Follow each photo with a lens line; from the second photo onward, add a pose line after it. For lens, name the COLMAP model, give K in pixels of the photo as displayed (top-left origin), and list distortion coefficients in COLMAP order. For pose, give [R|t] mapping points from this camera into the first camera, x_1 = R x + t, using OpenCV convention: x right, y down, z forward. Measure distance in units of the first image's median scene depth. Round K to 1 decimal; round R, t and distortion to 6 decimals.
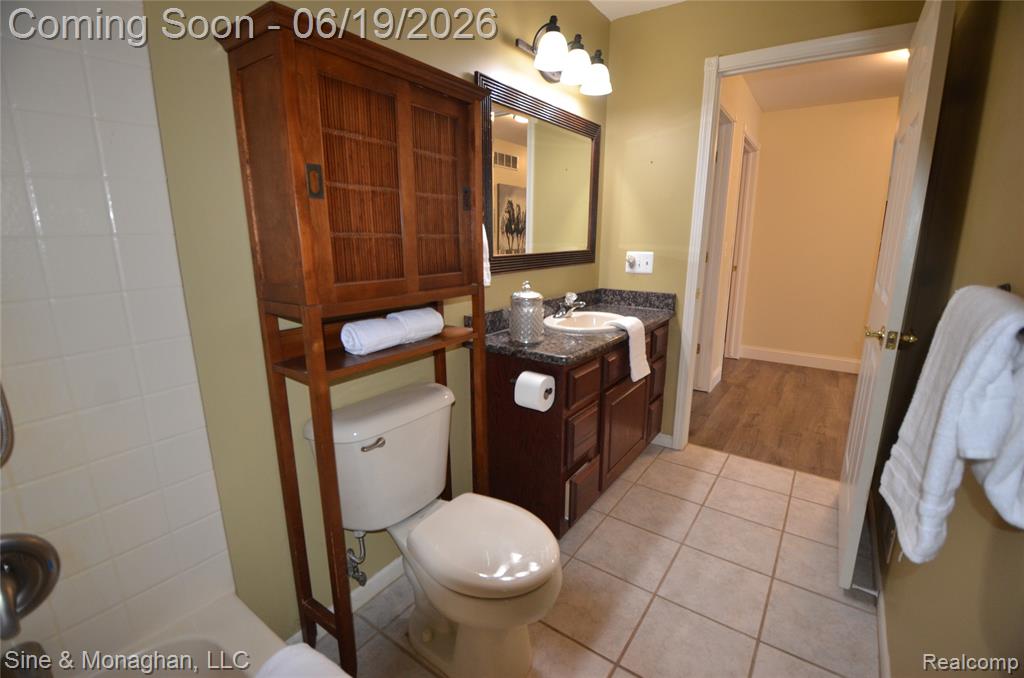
lens RADIAL K [[453.5, 0, 506.5], [0, 453.5, 337.8], [0, 0, 1]] dist [-0.001419, -0.015474]
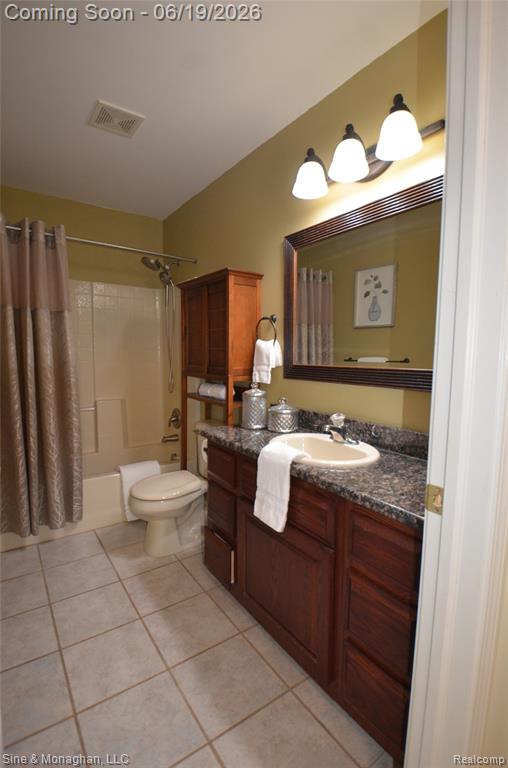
lens RADIAL K [[377.3, 0, 270.1], [0, 377.3, 399.7], [0, 0, 1]] dist [-0.025020, -0.005085]
pose [[-0.303126, 0.103513, -0.947312, 0.841080], [-0.237454, 0.954523, 0.180283, -0.222101], [0.922892, 0.279591, -0.264761, 1.052366]]
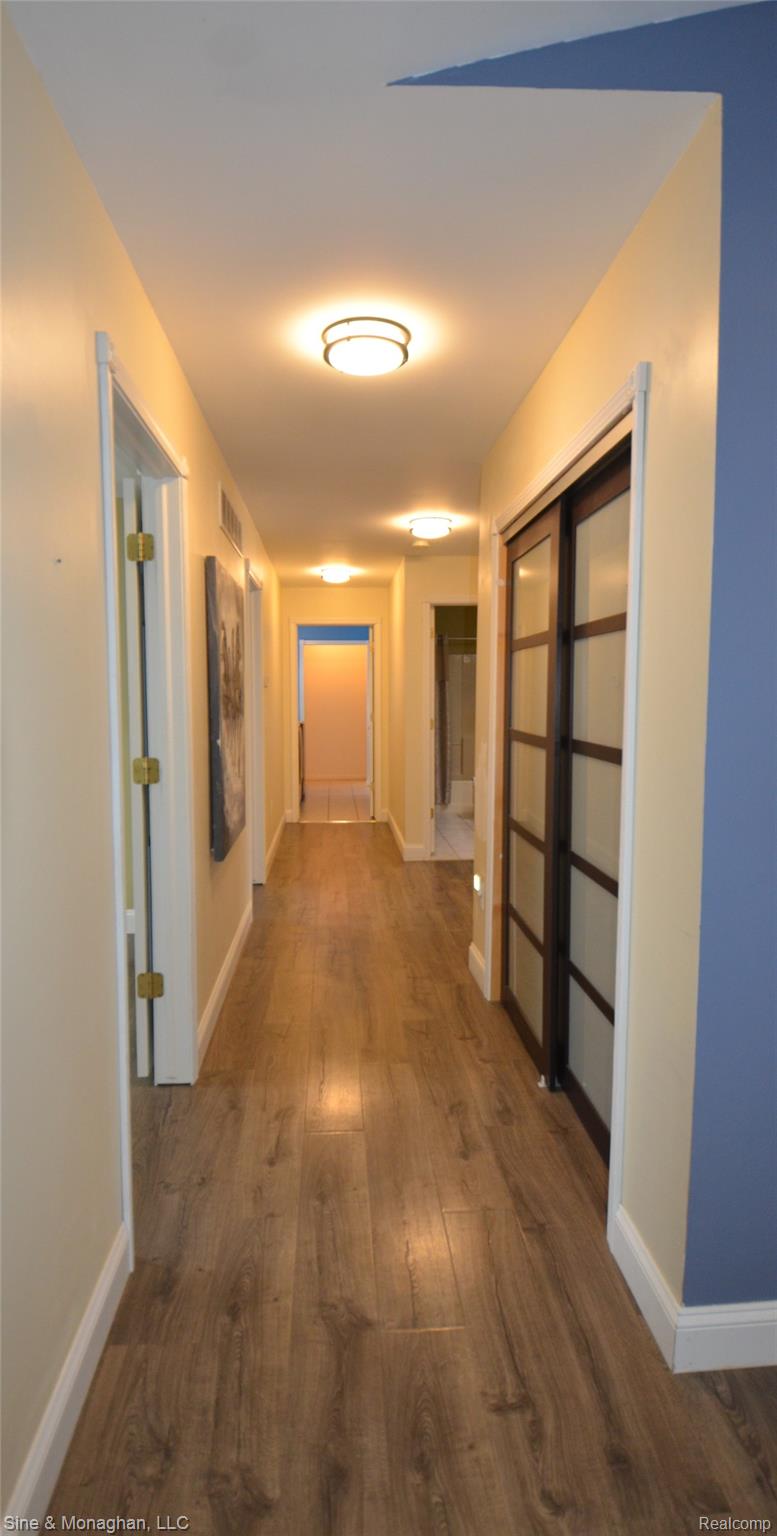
lens RADIAL K [[744.7, 0, 392.9], [0, 744.7, 770.6], [0, 0, 1]] dist [0.001094, 0.000067]
pose [[-0.759368, 0.049260, -0.648794, 2.655787], [-0.163620, 0.950631, 0.263684, -0.658989], [0.629753, 0.306389, -0.713819, 2.805462]]
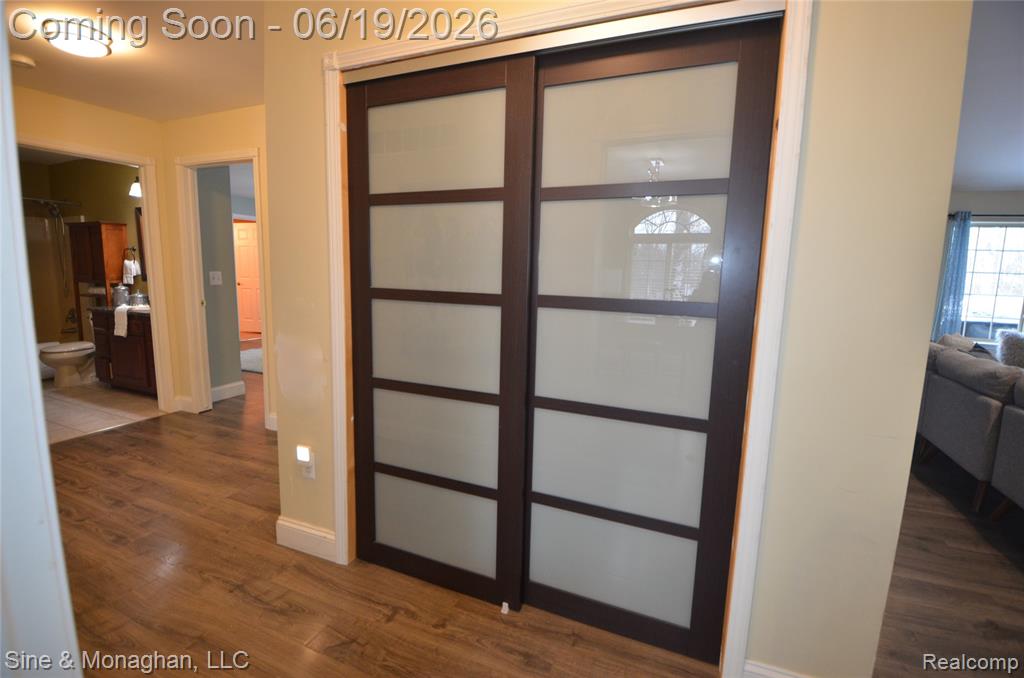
lens RADIAL K [[453.5, 0, 511.4], [0, 453.5, 333.3], [0, 0, 1]] dist [-0.001419, -0.015474]
pose [[0.219870, 0.128944, -0.966970, 2.450044], [-0.239827, 0.967950, 0.074542, -0.455105], [0.945590, 0.215516, 0.243747, 2.031982]]
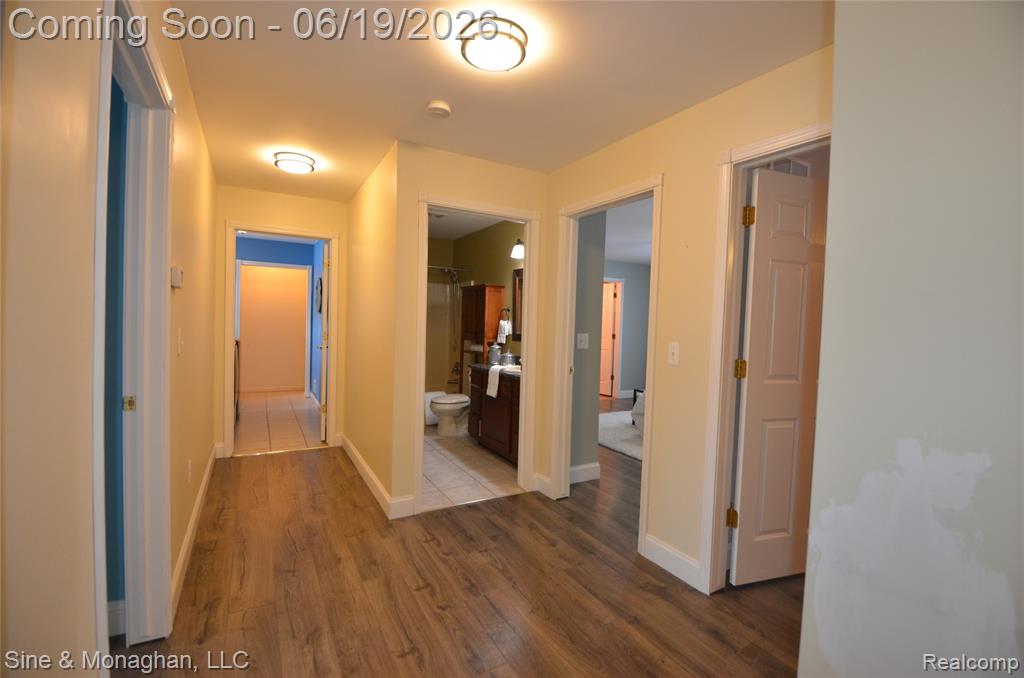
lens RADIAL K [[453.5, 0, 521.4], [0, 453.5, 330.2], [0, 0, 1]] dist [-0.001419, -0.015474]
pose [[-0.405815, -0.005266, -0.913940, 1.931250], [-0.238338, 0.965993, 0.100263, -0.391603], [0.882332, 0.258515, -0.393269, 1.717561]]
